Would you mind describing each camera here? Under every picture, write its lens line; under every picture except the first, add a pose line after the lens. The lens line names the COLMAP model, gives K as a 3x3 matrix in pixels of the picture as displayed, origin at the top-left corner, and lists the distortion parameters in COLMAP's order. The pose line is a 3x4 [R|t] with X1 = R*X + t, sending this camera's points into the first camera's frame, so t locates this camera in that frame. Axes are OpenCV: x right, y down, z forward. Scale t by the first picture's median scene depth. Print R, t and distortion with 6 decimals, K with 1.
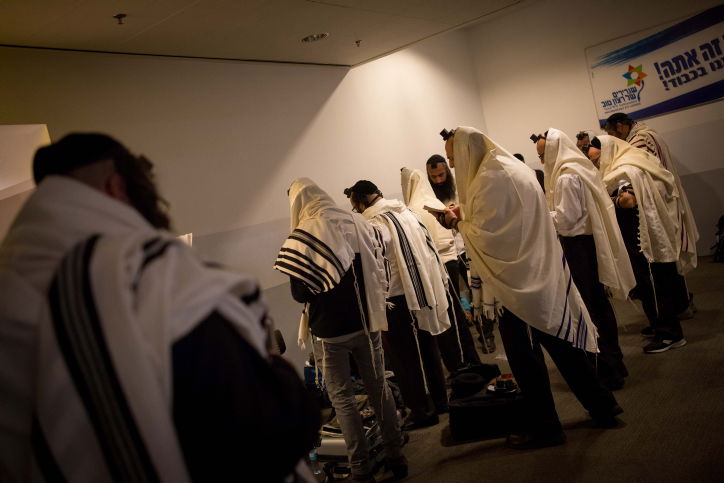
lens RADIAL K [[684.6, 0, 356.0], [0, 684.6, 240.9], [0, 0, 1]] dist [0.058082, 0.000000]
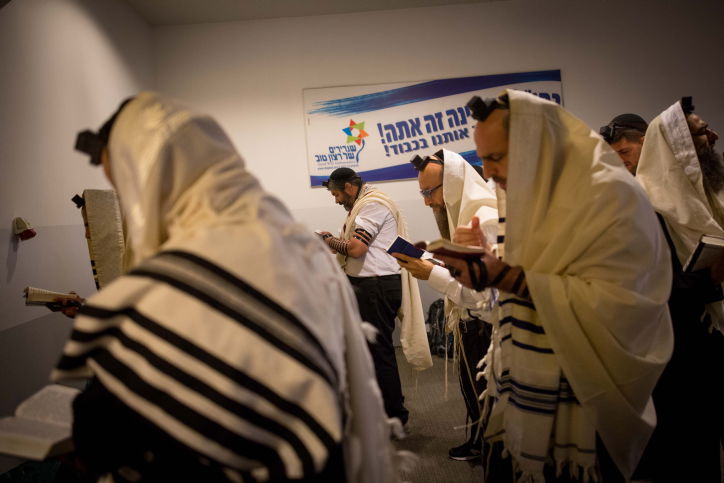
lens RADIAL K [[649.6, 0, 343.7], [0, 649.6, 244.8], [0, 0, 1]] dist [0.066869, -0.022332]
pose [[0.767420, 0.125482, 0.628745, -0.109157], [-0.057581, 0.990187, -0.127335, 0.006269], [-0.638553, 0.061515, 0.767115, 0.401097]]
